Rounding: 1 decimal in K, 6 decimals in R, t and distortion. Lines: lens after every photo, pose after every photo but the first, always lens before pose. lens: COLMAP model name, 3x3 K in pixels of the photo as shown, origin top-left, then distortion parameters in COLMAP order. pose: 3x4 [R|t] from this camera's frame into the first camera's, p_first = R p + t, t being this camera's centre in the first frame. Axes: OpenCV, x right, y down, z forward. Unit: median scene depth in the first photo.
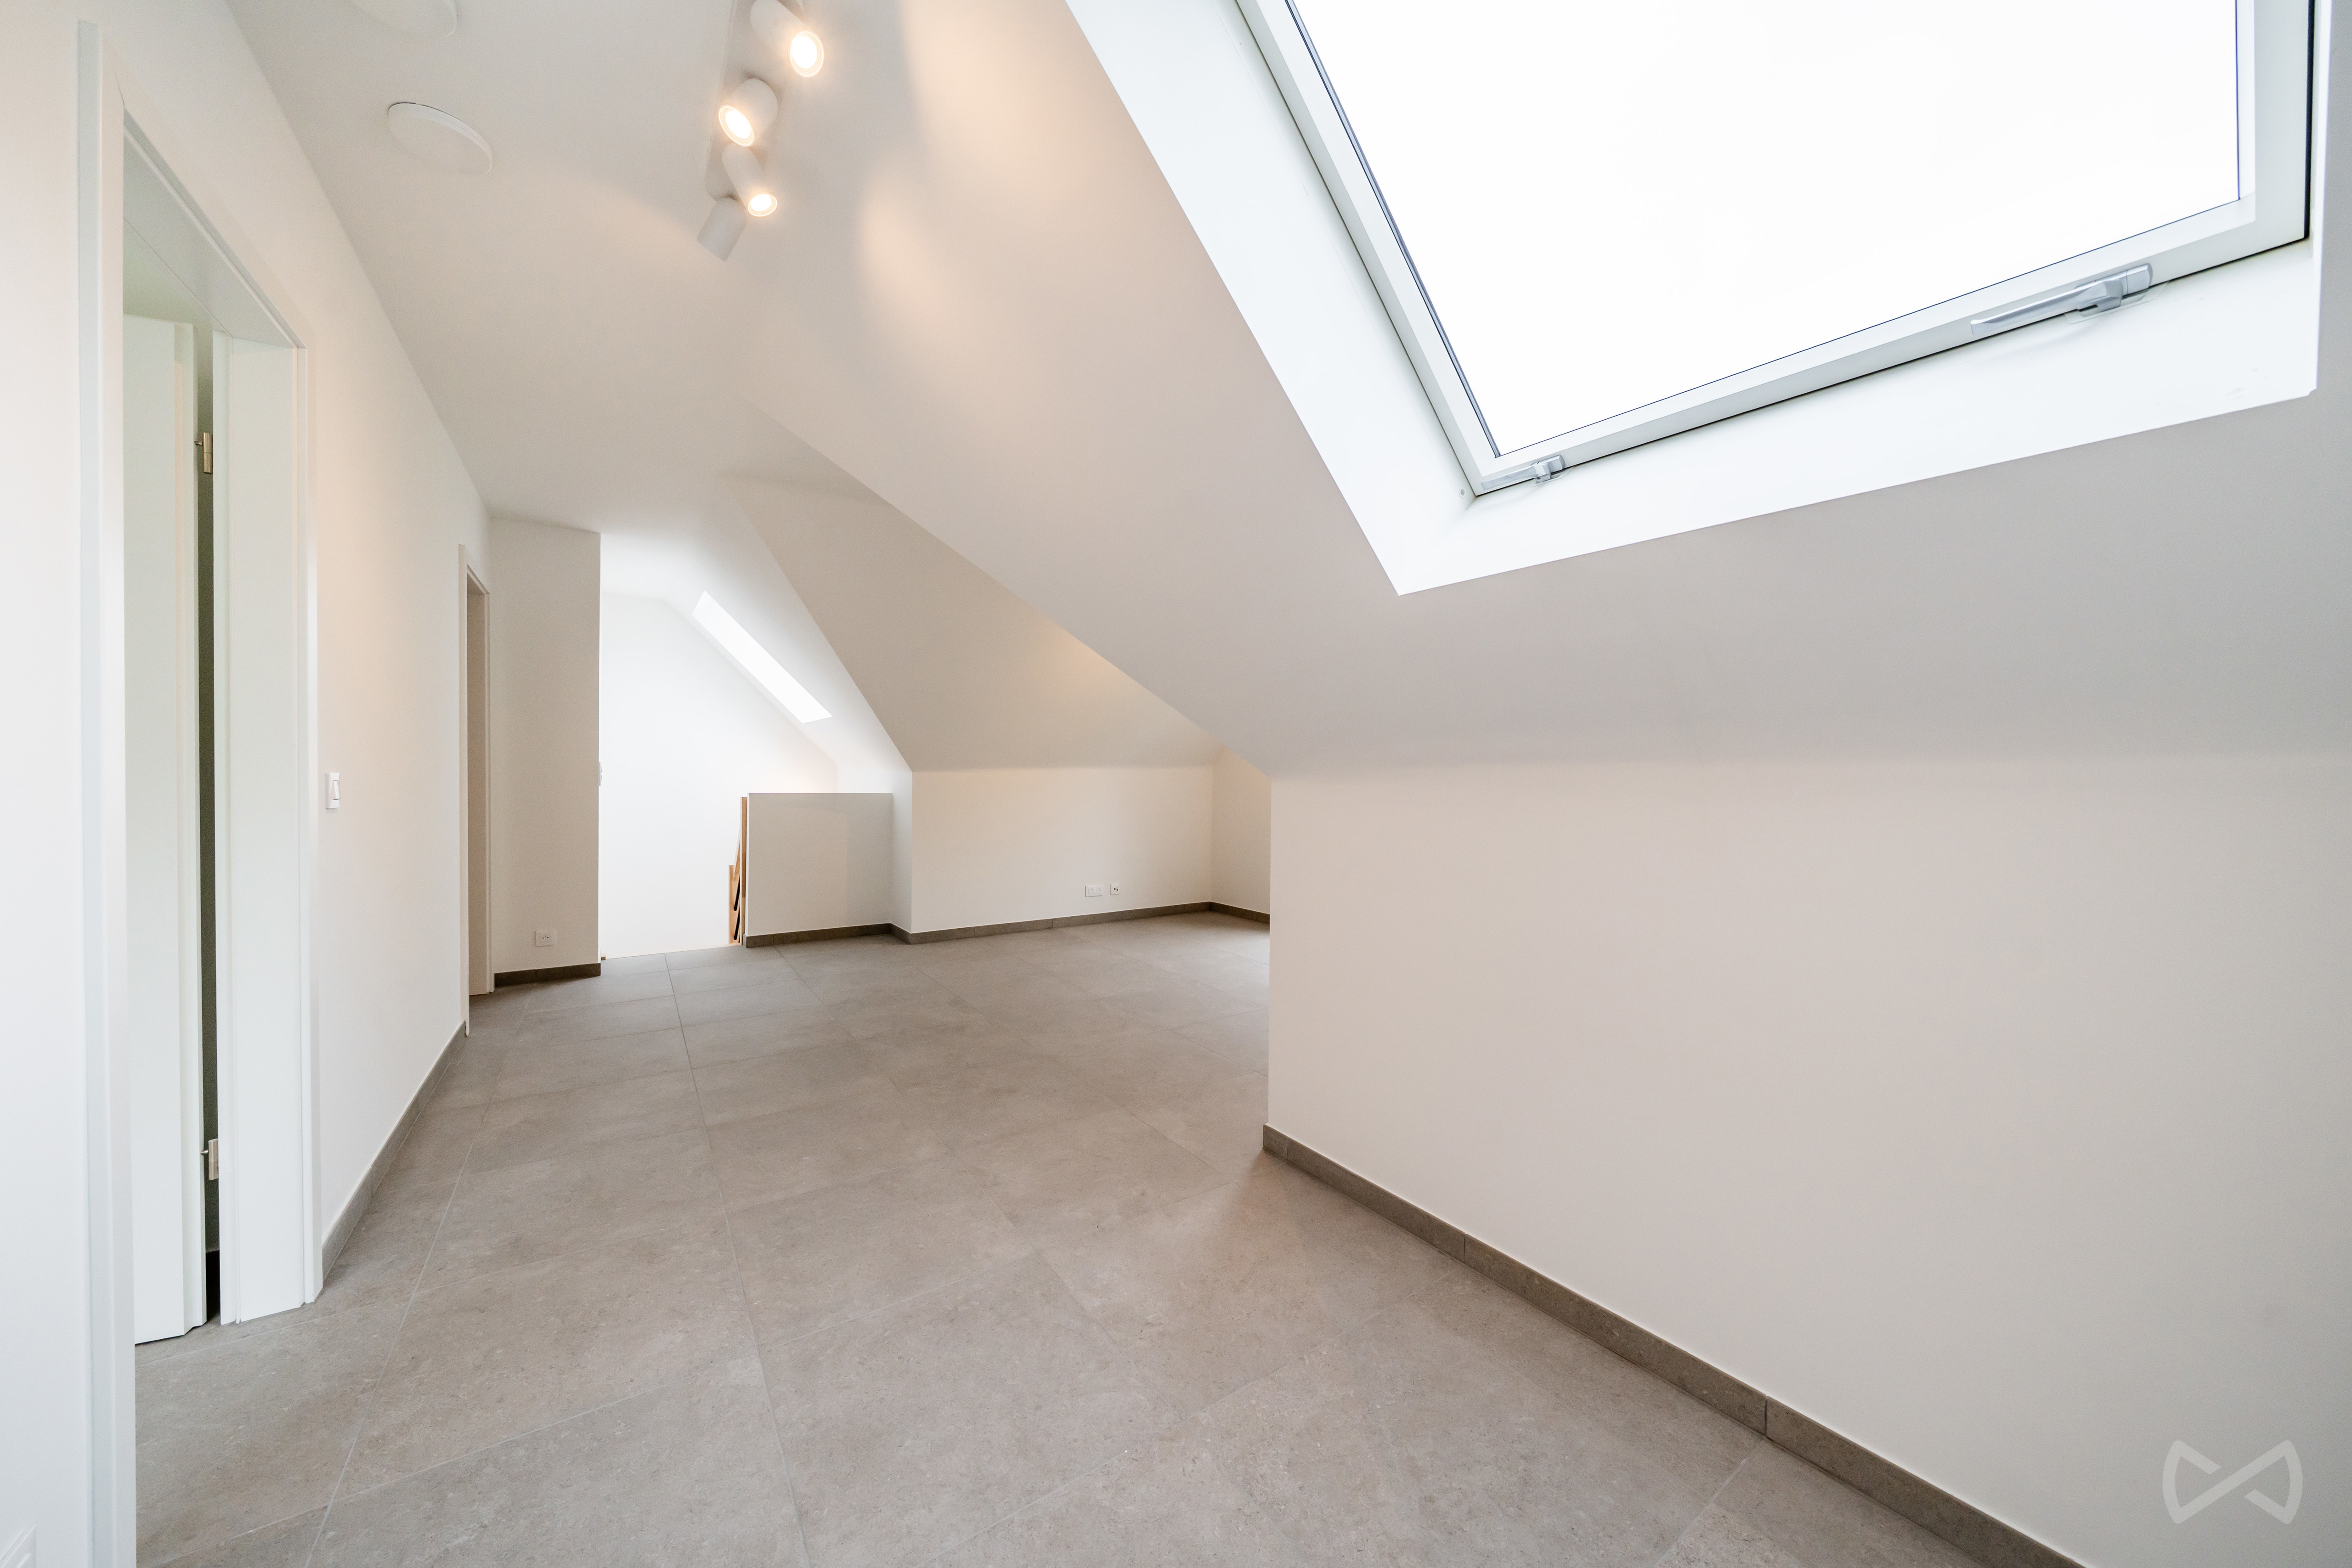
lens RADIAL K [[791.2, 0, 1167.1], [0, 791.2, 783.4], [0, 0, 1]] dist [-0.009543, 0.000663]
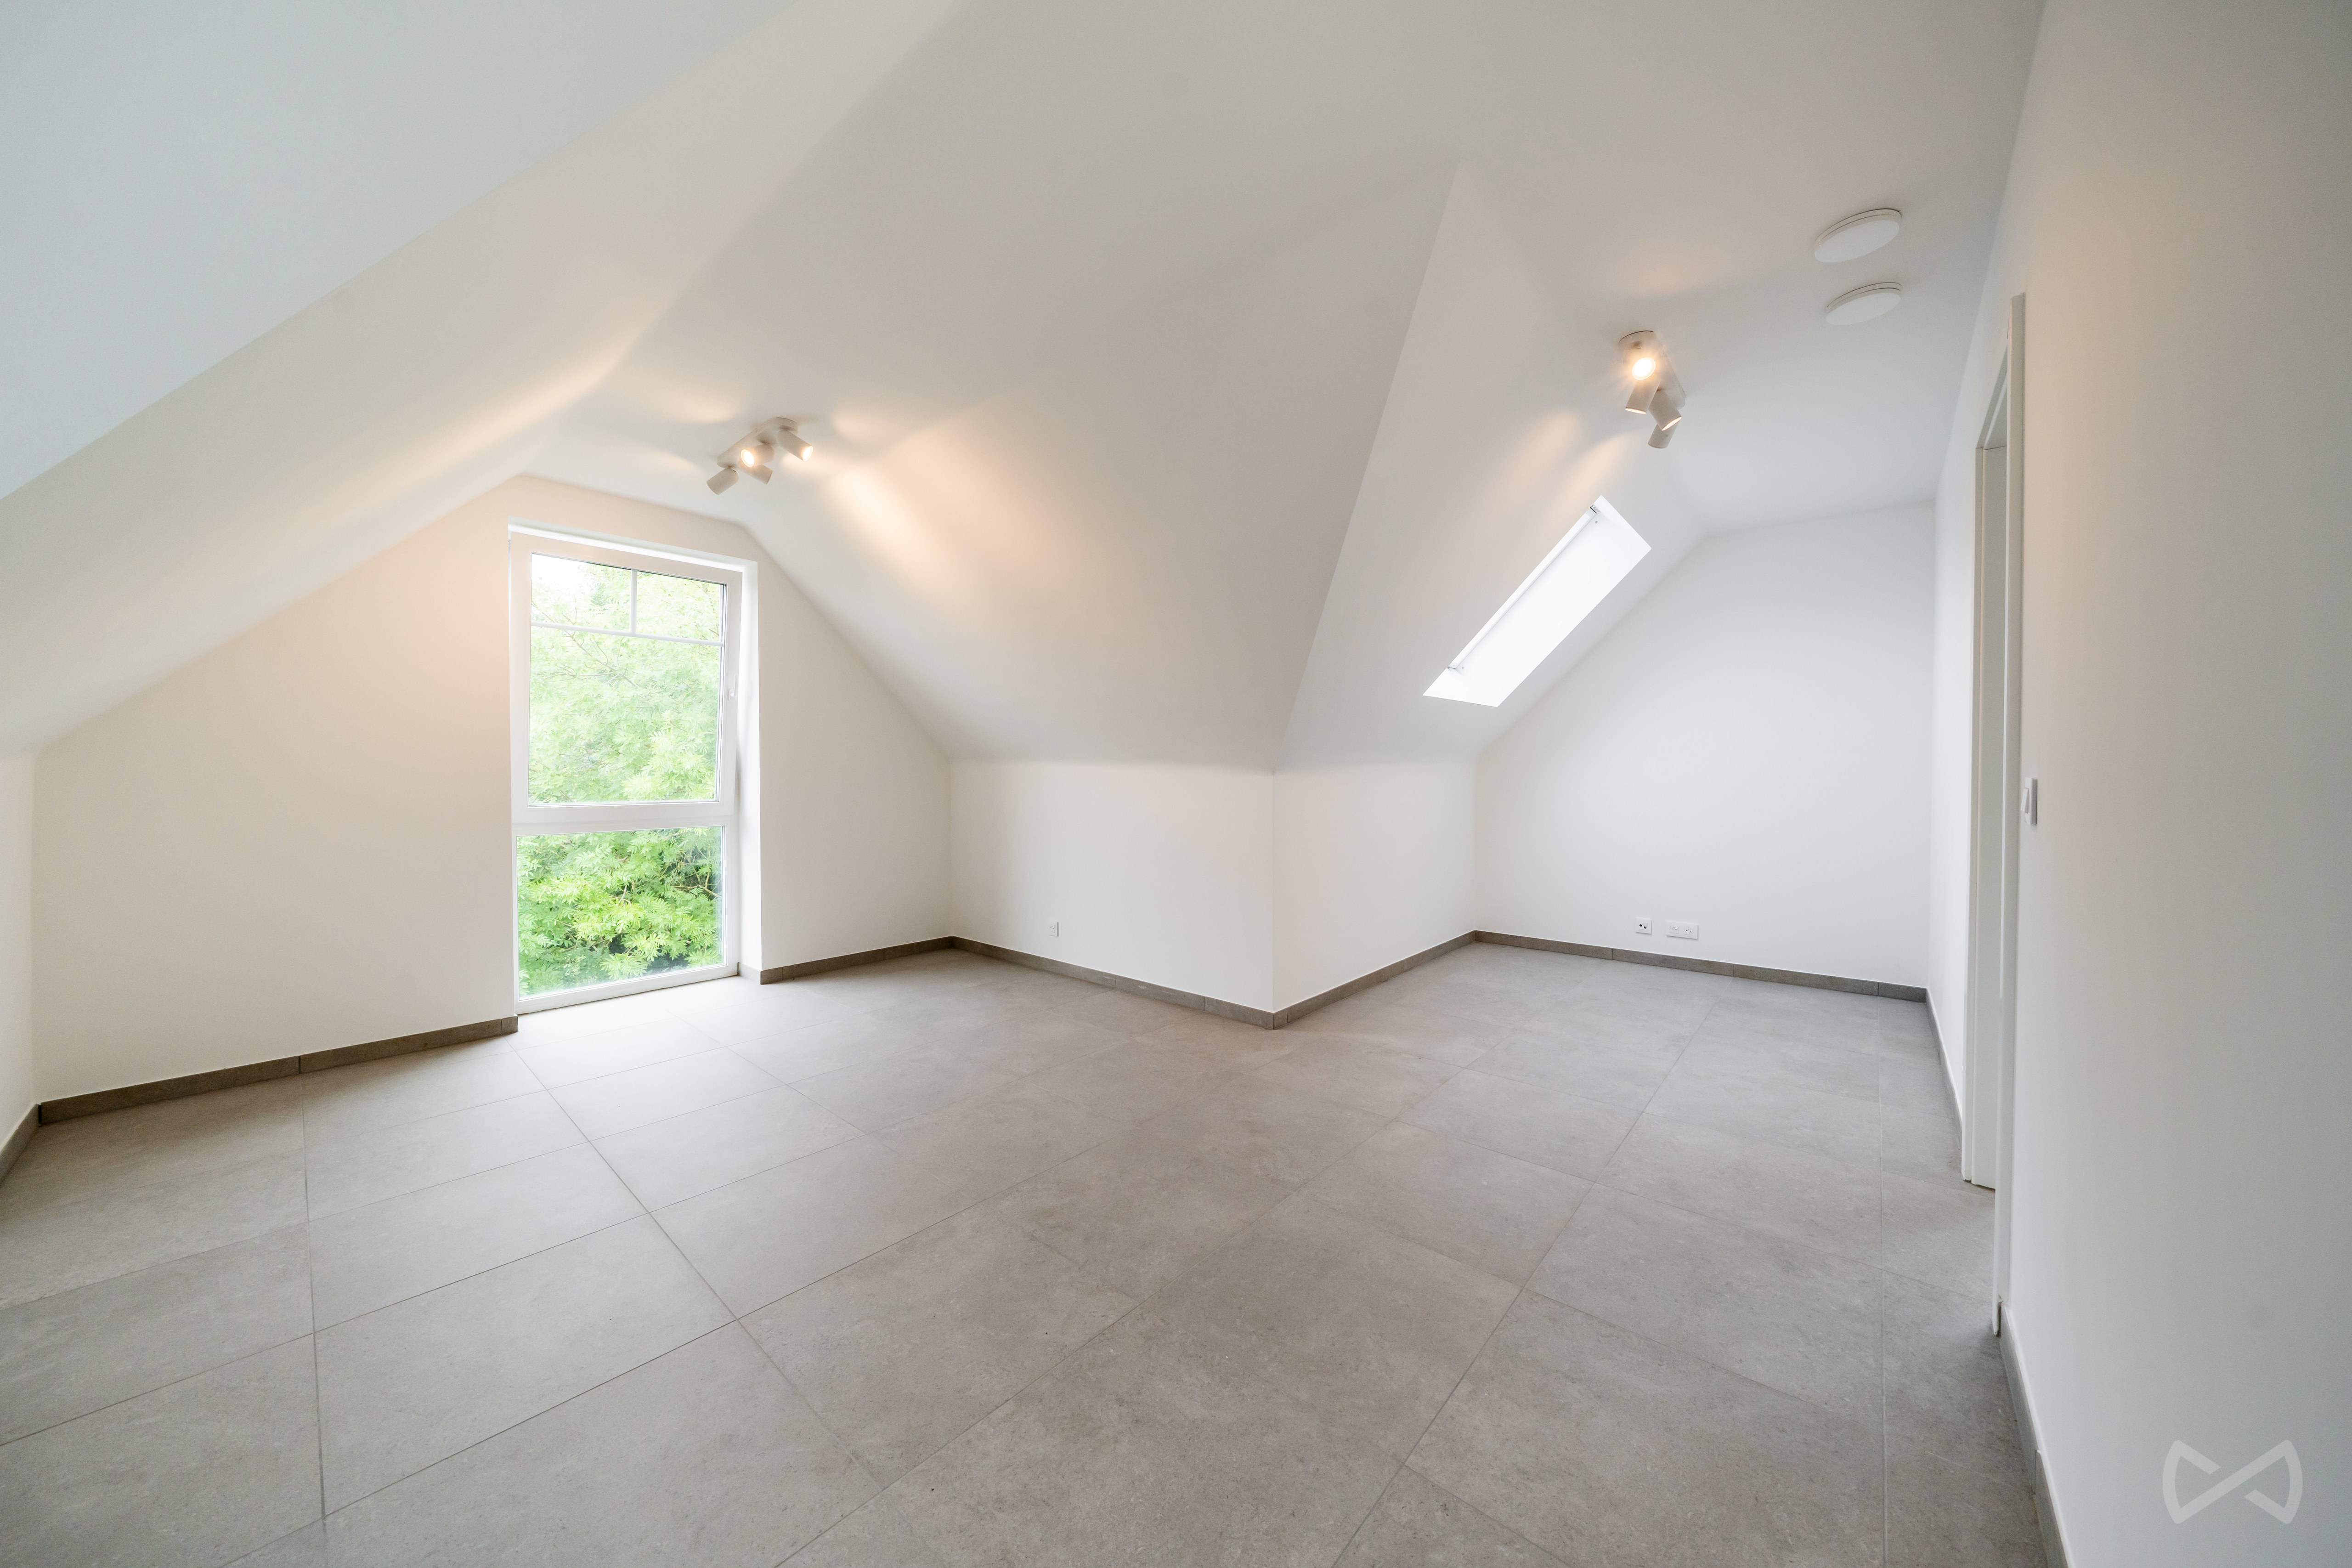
lens RADIAL K [[791.4, 0, 1167.1], [0, 791.4, 783.4], [0, 0, 1]] dist [-0.009543, 0.000663]
pose [[-0.229207, -0.025921, 0.973032, -1.313879], [0.016277, 0.999404, 0.030458, -0.034815], [-0.973241, 0.022819, -0.228649, 1.623287]]
